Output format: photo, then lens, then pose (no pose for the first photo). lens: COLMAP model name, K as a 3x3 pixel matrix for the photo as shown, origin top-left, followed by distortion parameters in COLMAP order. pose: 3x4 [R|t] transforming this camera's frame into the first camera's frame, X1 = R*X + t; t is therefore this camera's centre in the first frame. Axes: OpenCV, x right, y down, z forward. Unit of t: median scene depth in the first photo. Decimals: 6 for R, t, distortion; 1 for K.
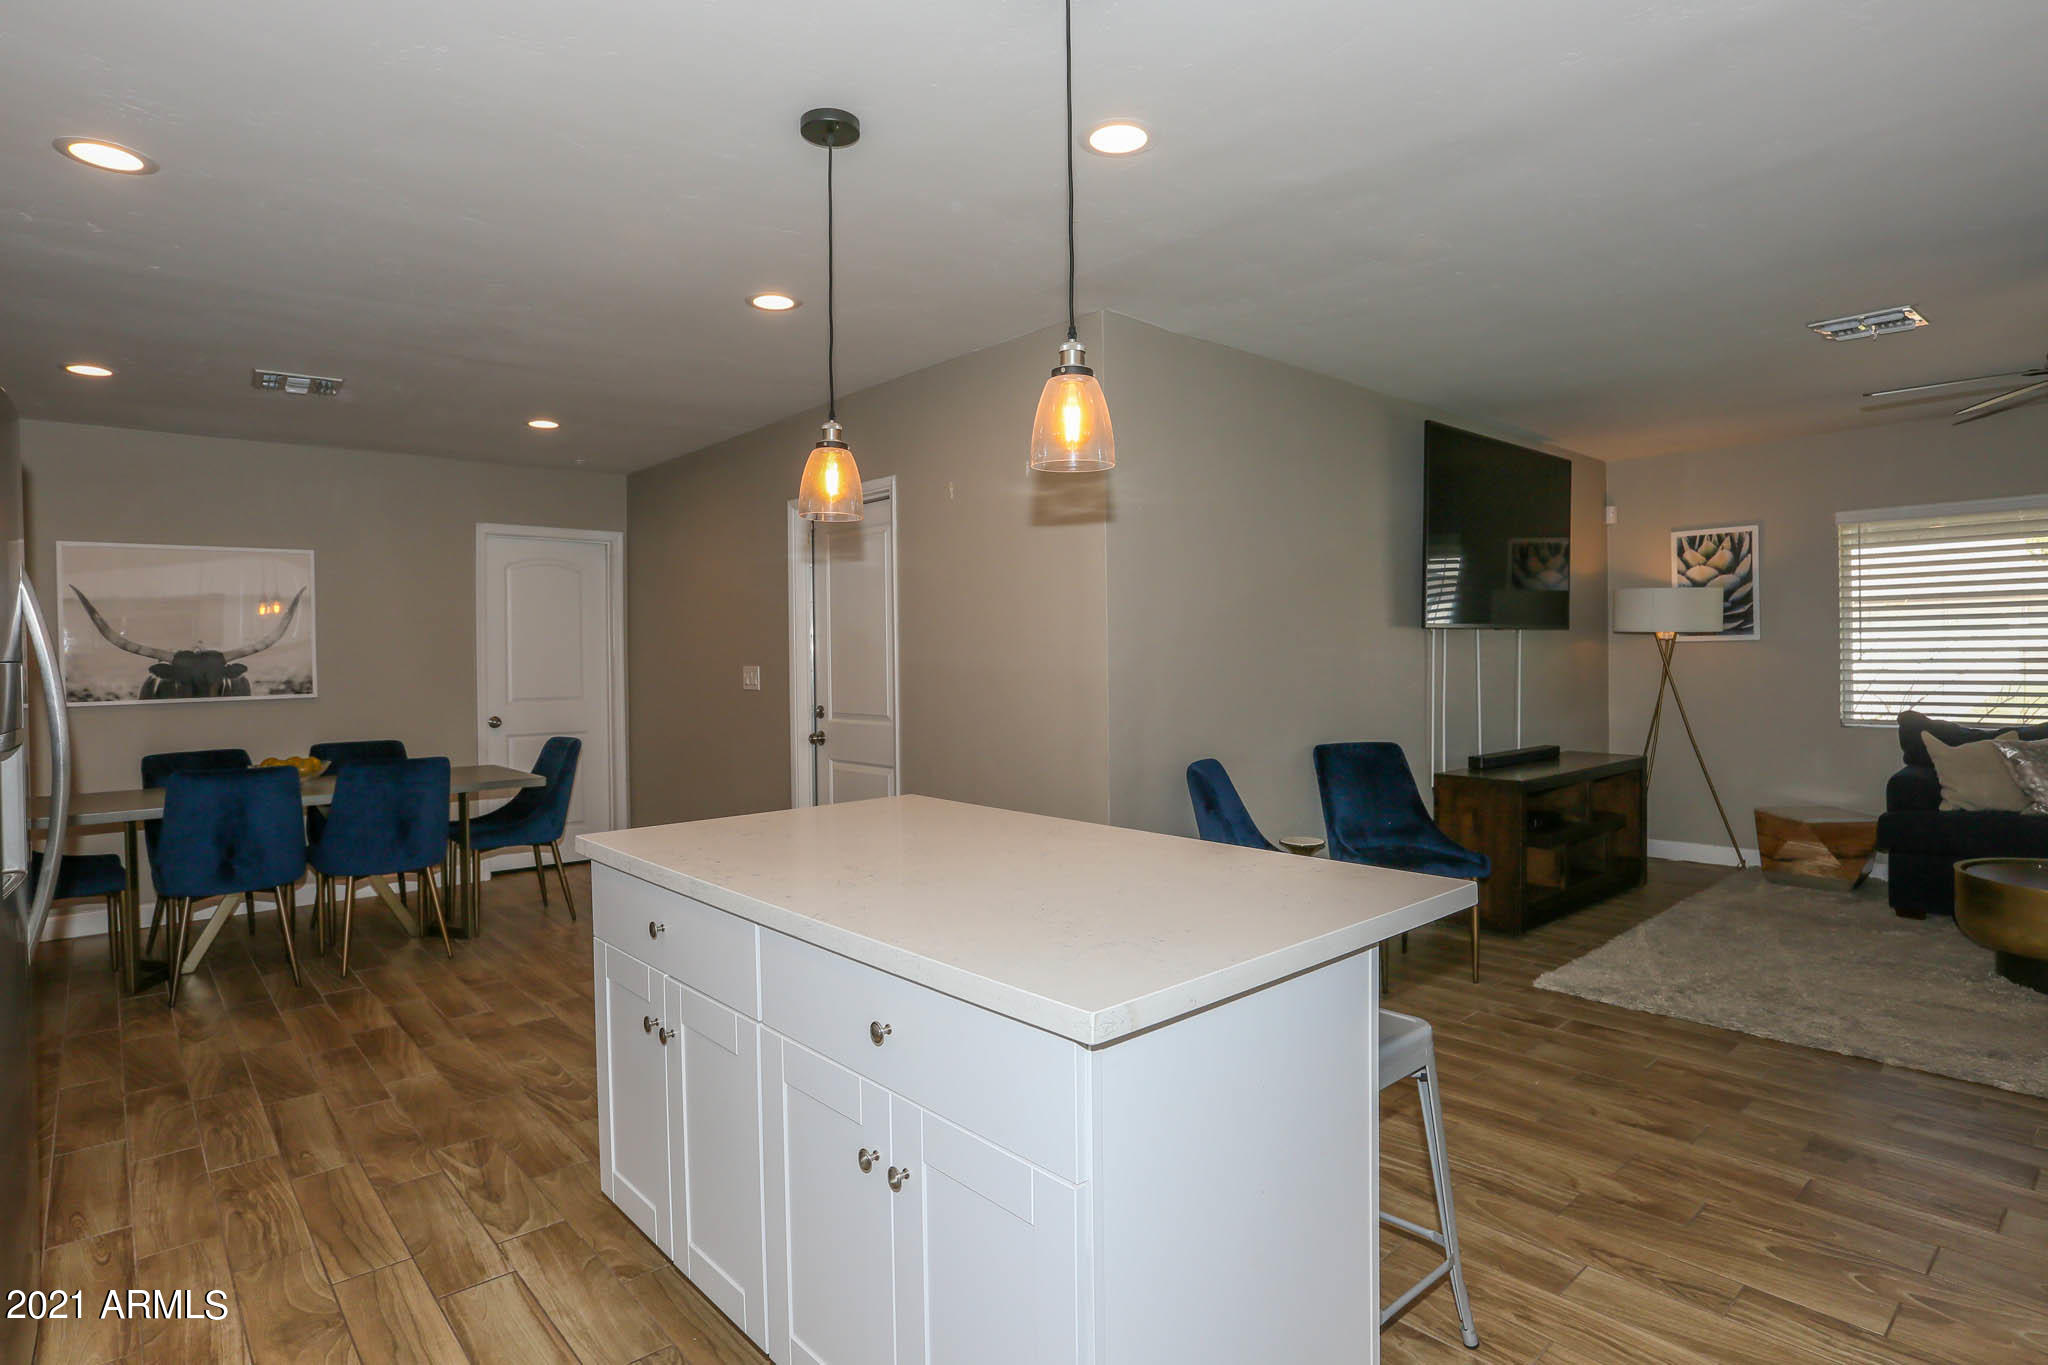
lens RADIAL K [[1089.6, 0, 1027.4], [0, 1089.6, 678.4], [0, 0, 1]] dist [-0.033534, 0.014714]
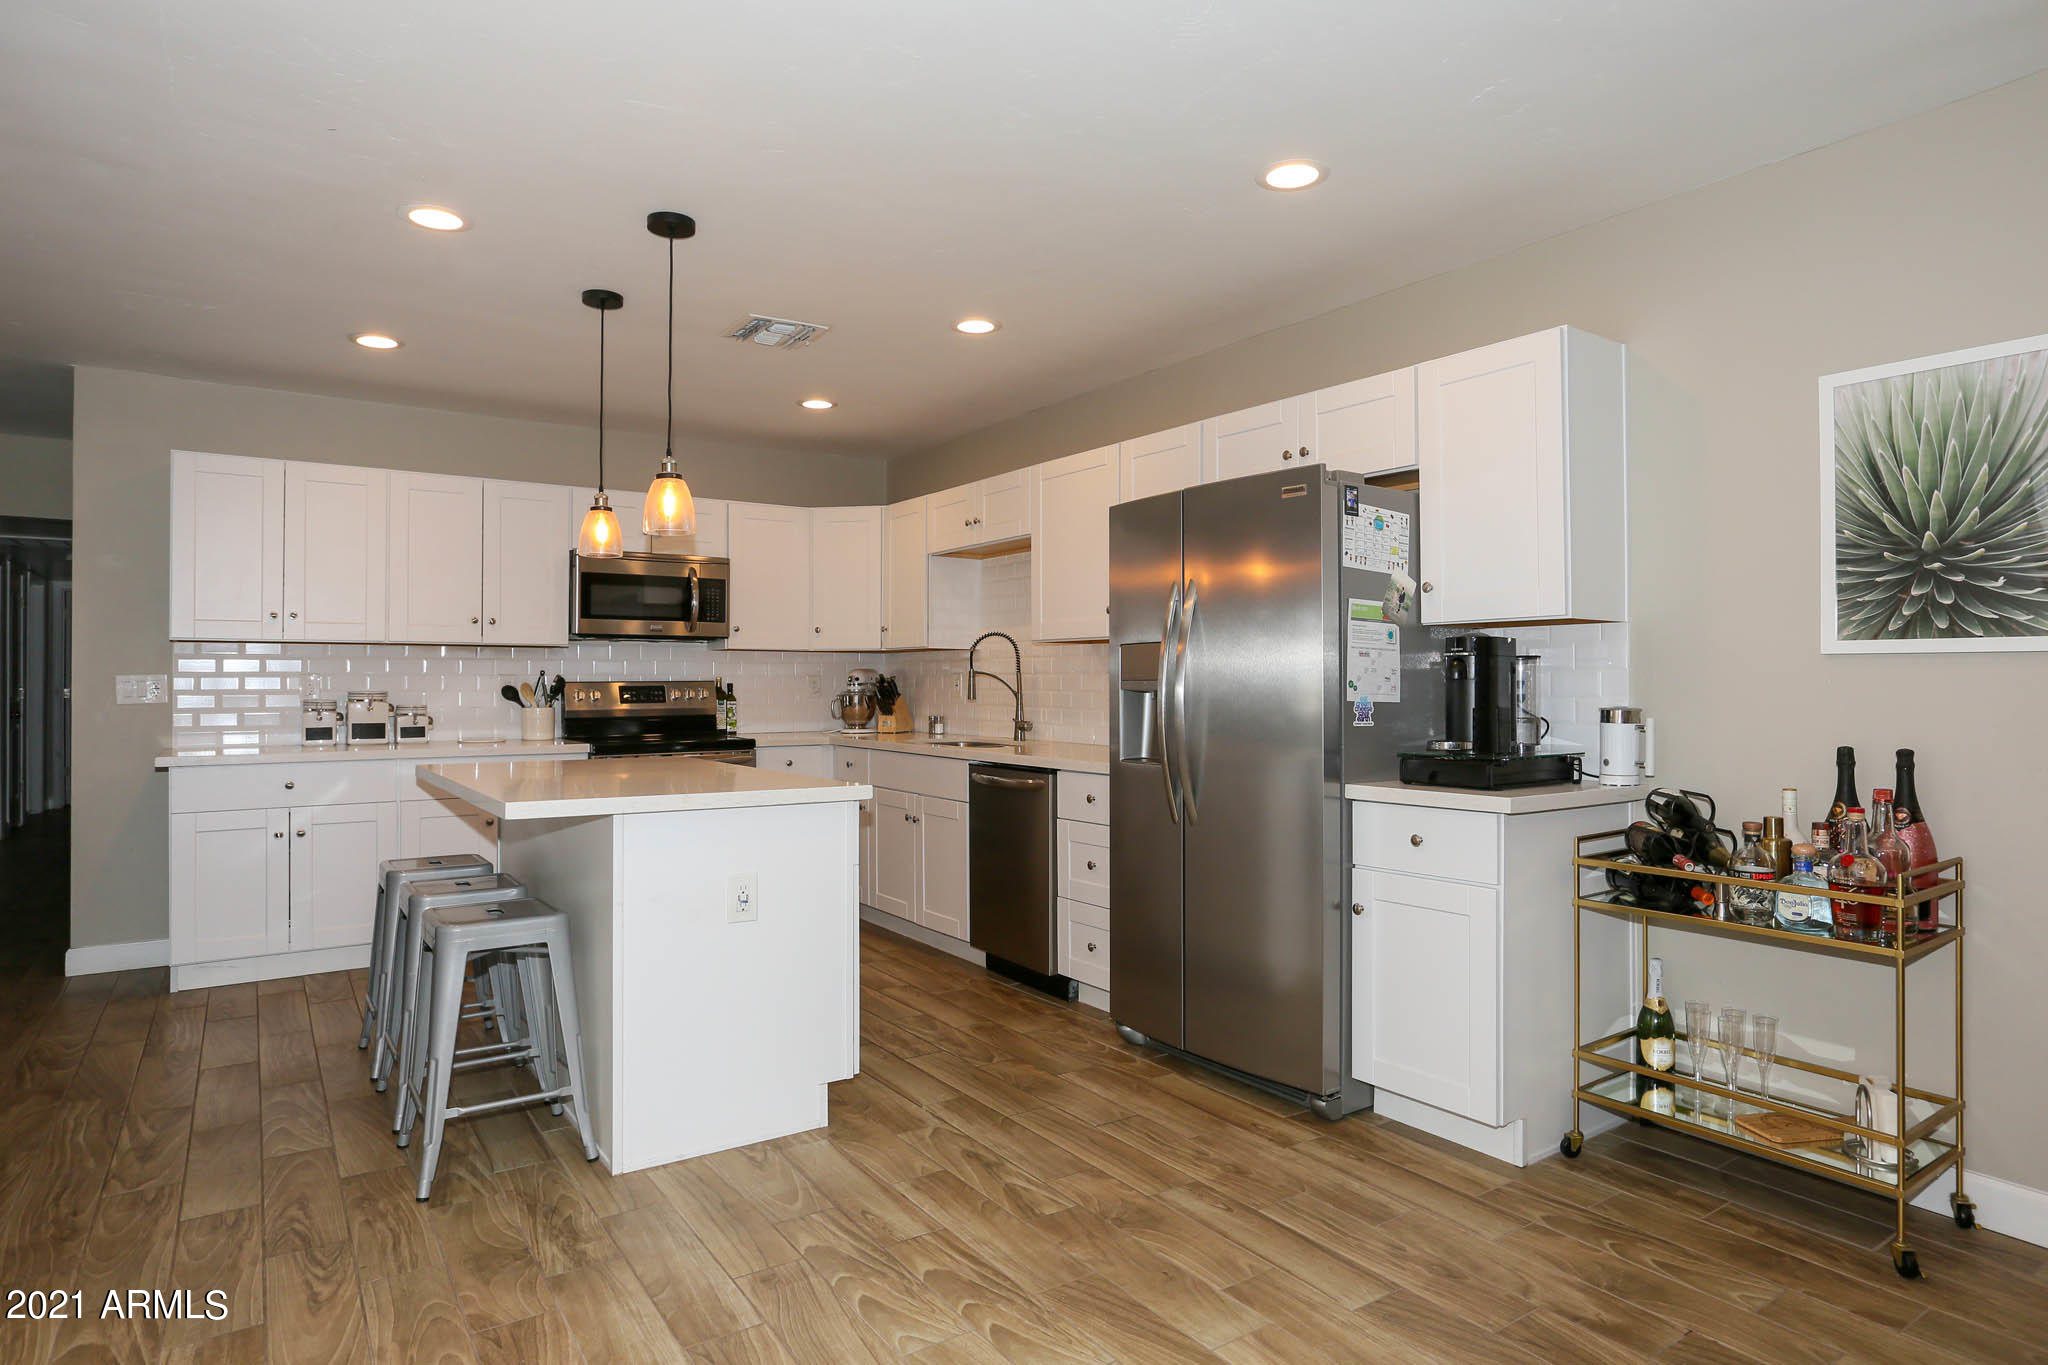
lens RADIAL K [[1146.4, 0, 1043.2], [0, 1146.4, 669.8], [0, 0, 1]] dist [-0.037291, 0.019437]
pose [[-0.993395, 0.015340, 0.113715, -0.341829], [0.016946, 0.999770, 0.013169, 0.001124], [-0.113487, 0.015010, -0.993426, 1.018629]]
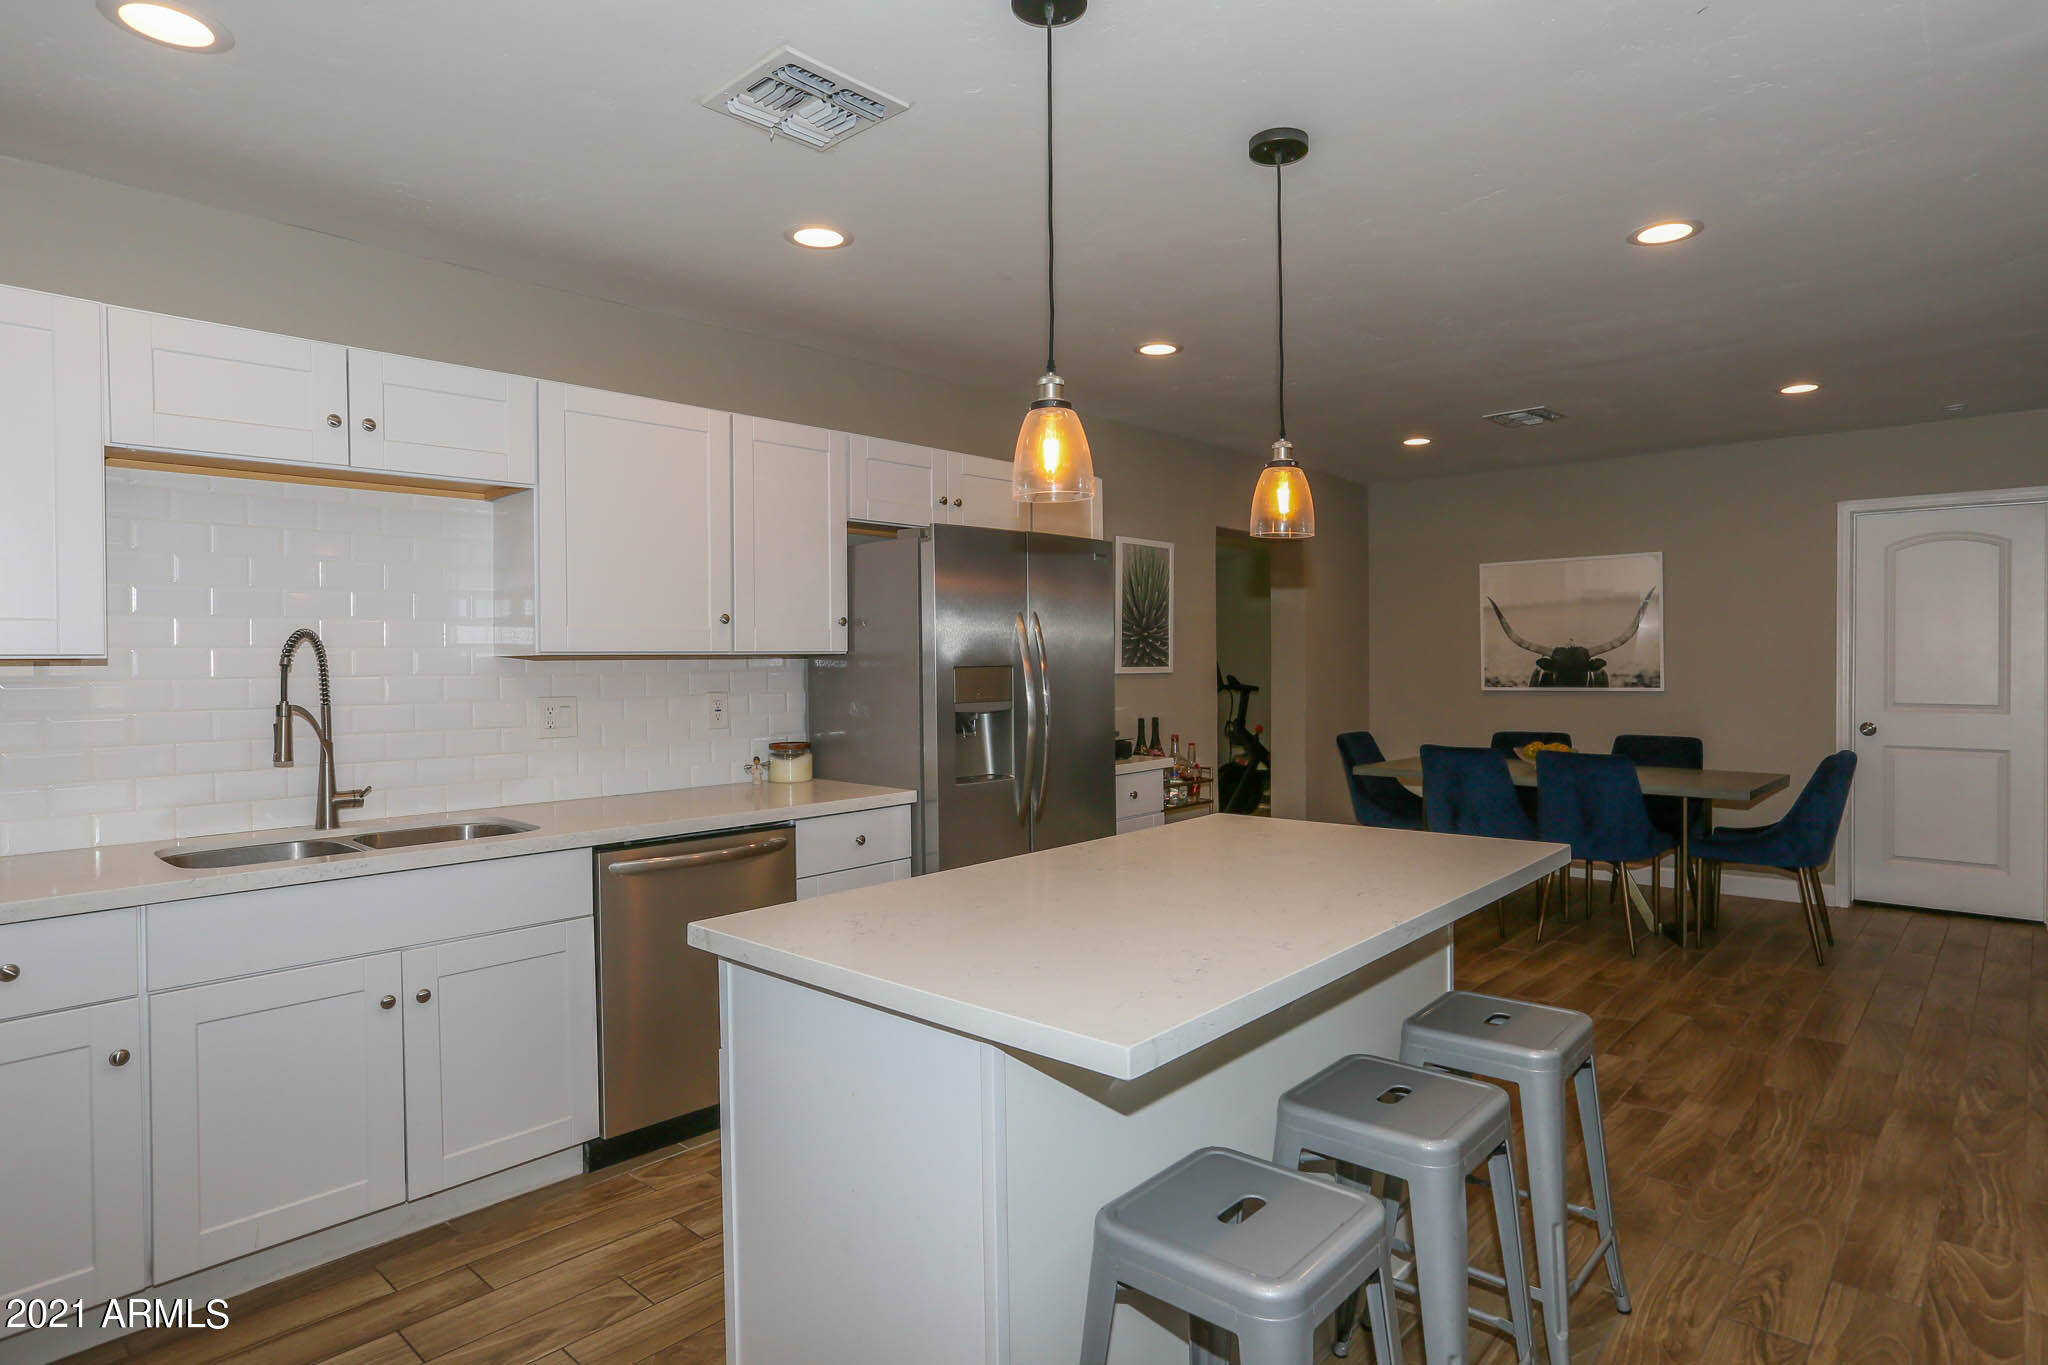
lens RADIAL K [[1118.1, 0, 1053.8], [0, 1118.1, 668.8], [0, 0, 1]] dist [-0.040036, 0.019916]
pose [[0.119893, 0.024209, -0.992492, 0.368934], [-0.018094, 0.999590, 0.022196, -0.019143], [0.992622, 0.015297, 0.120282, 0.296647]]
